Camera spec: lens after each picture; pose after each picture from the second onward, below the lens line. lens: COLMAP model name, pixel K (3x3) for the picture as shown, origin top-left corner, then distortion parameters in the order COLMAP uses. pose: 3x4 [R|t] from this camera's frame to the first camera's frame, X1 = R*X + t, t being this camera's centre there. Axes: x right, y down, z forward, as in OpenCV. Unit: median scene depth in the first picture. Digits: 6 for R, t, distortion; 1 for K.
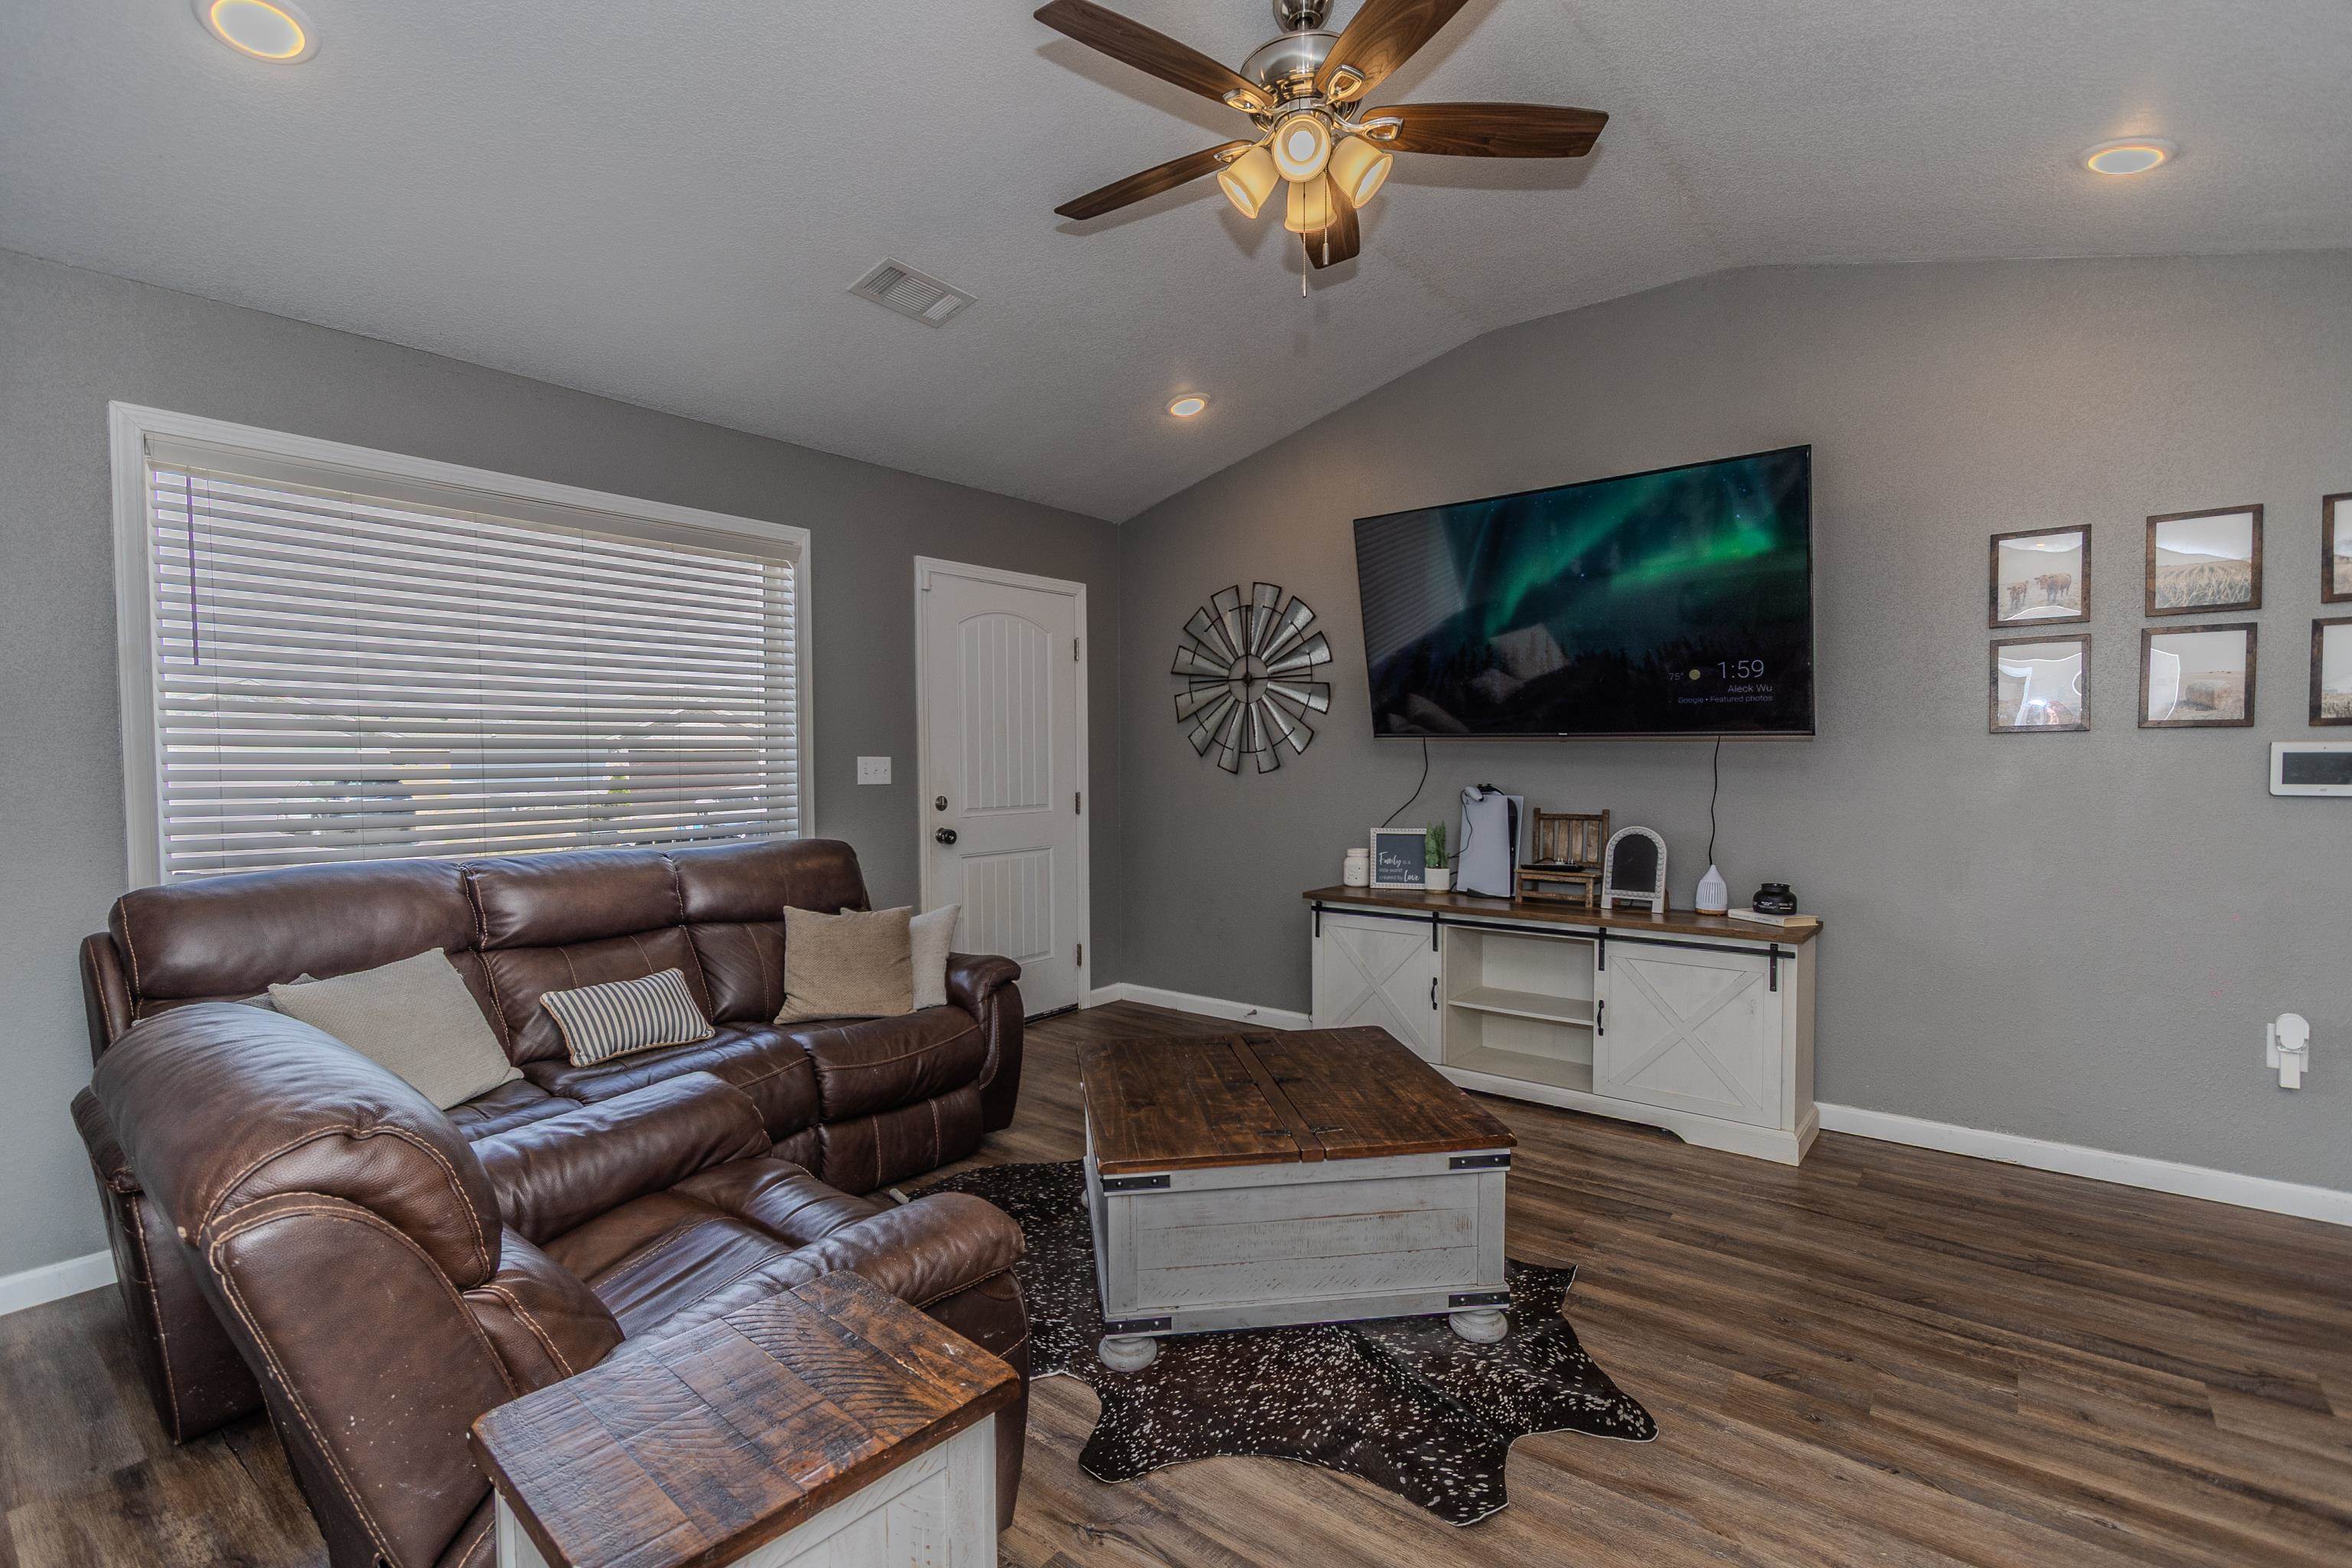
lens RADIAL K [[1062.1, 0, 1180.5], [0, 1062.1, 778.6], [0, 0, 1]] dist [0.004016, -0.000679]
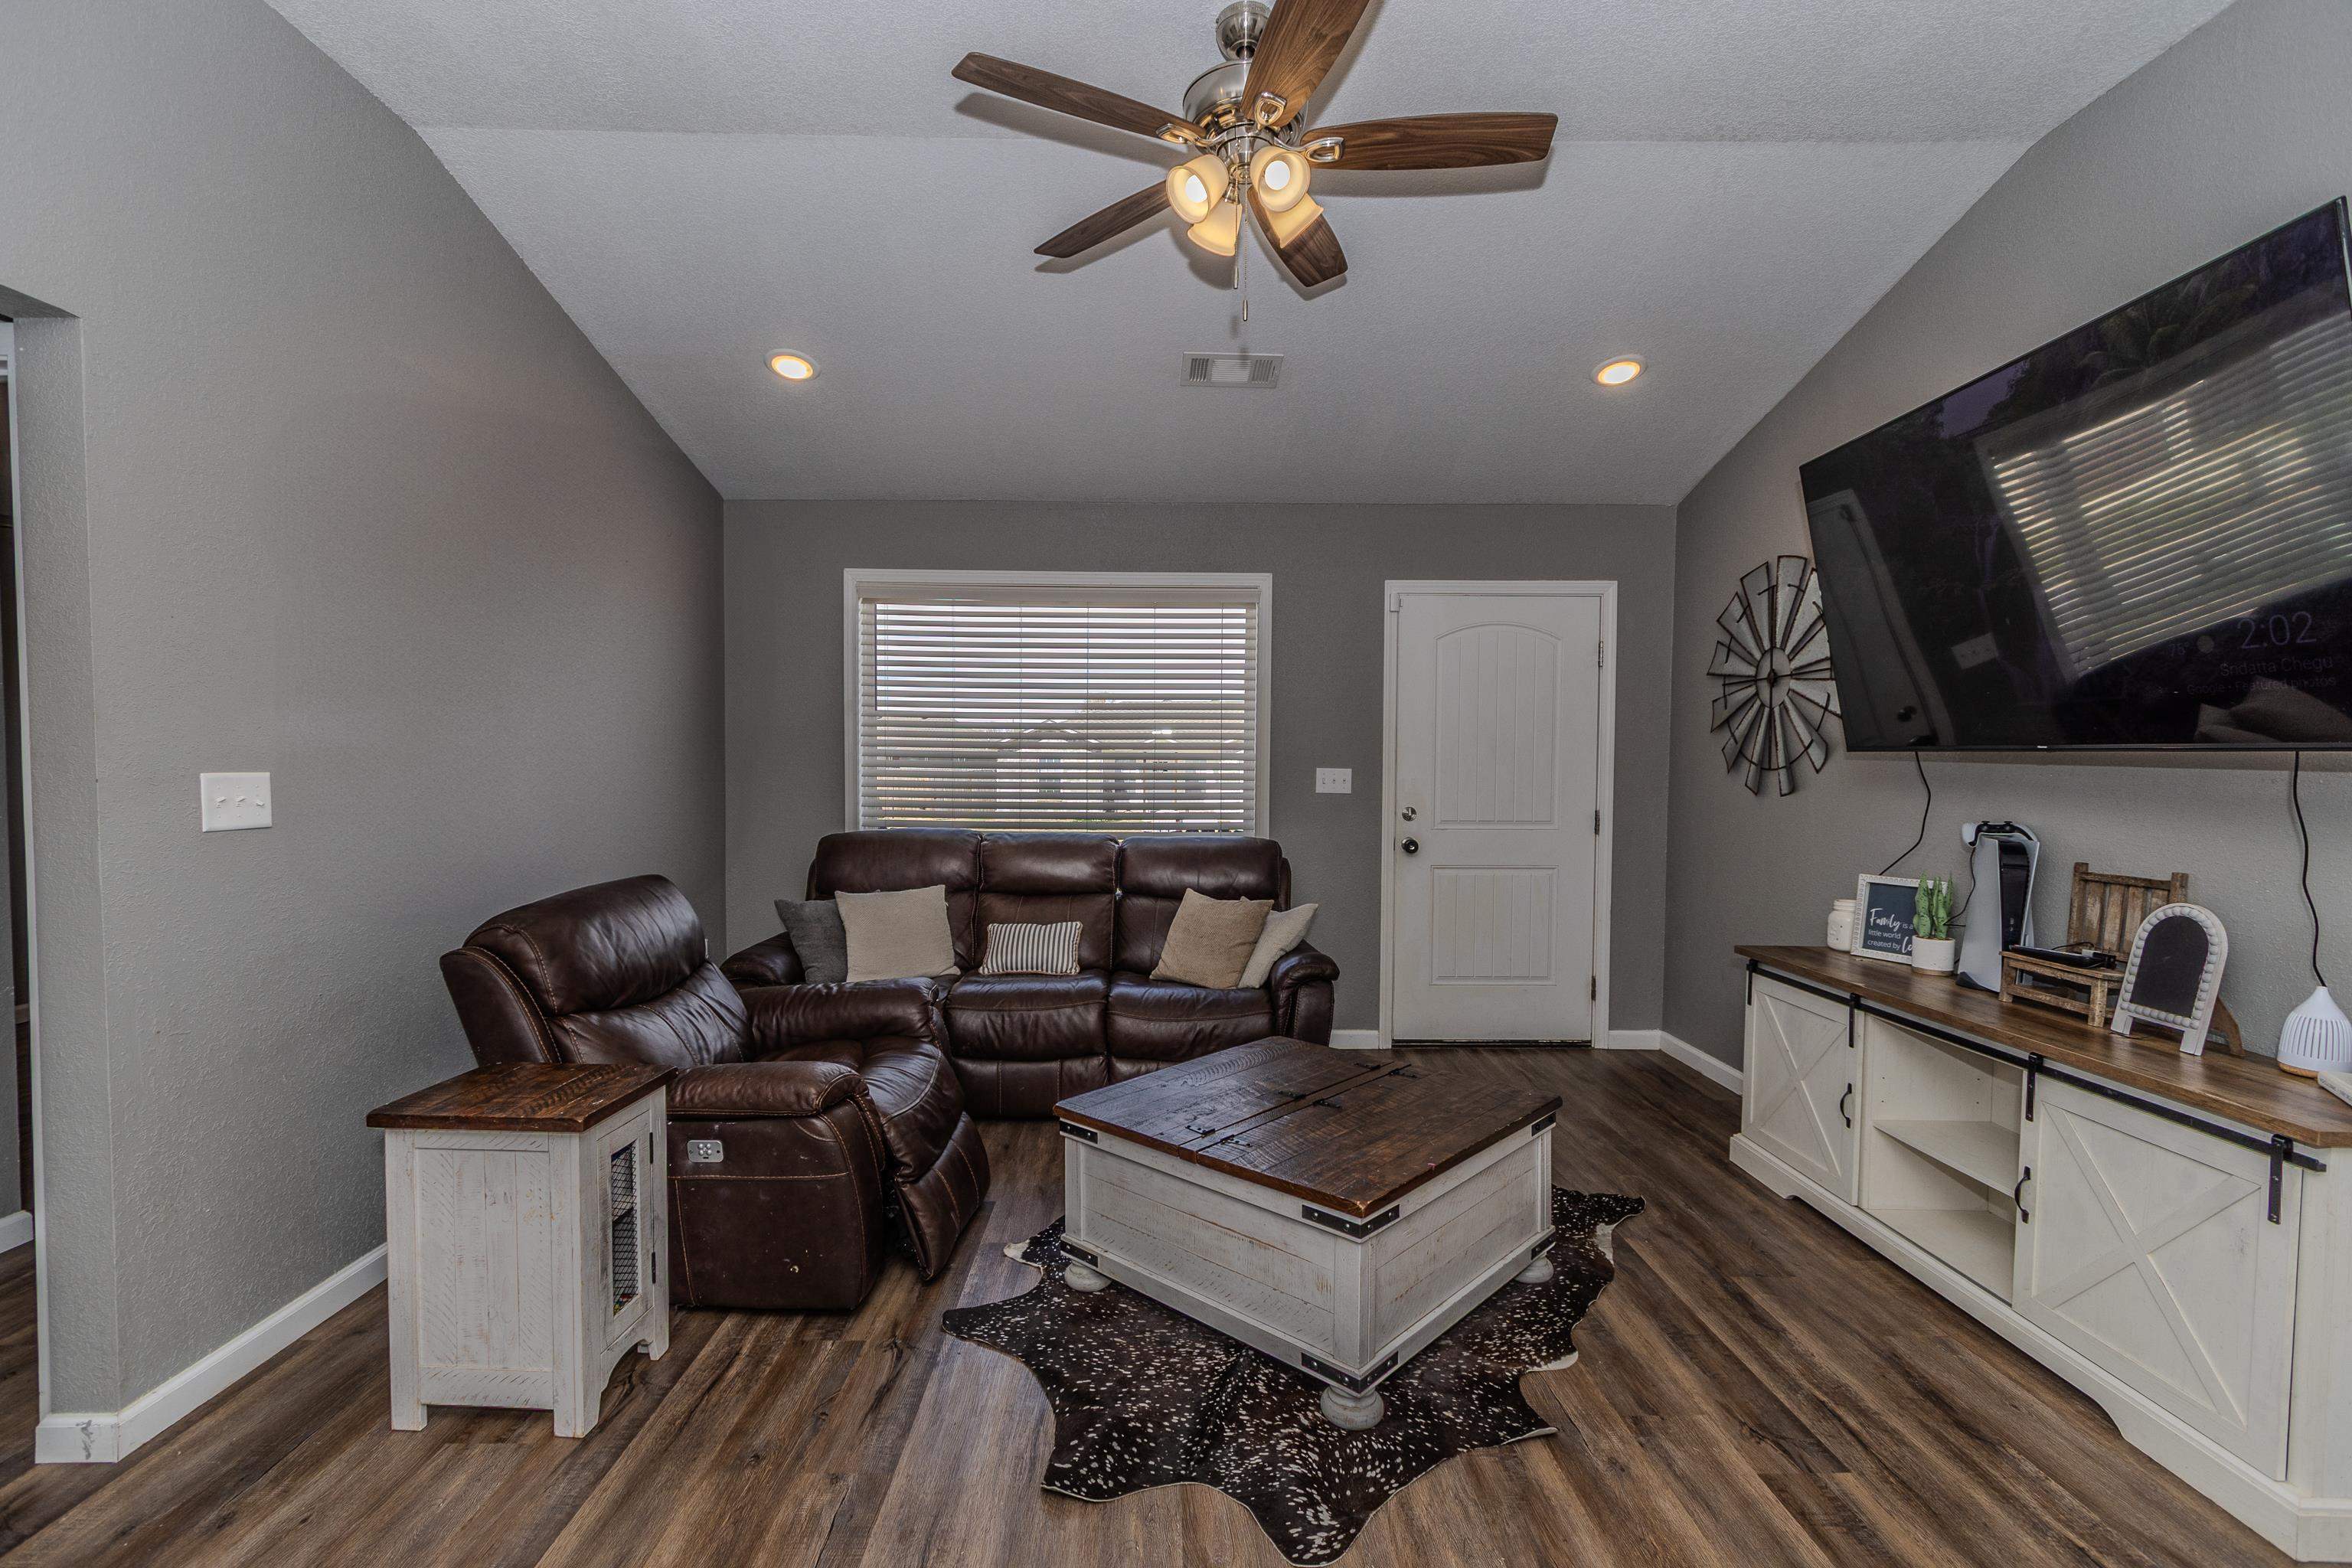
lens RADIAL K [[1062.1, 0, 1164.2], [0, 1062.1, 791.5], [0, 0, 1]] dist [0.004016, -0.000679]
pose [[0.629753, 0.029724, -0.776227, 0.463998], [-0.028316, 0.999482, 0.015301, -0.008599], [0.776279, 0.012344, 0.630268, 0.163870]]
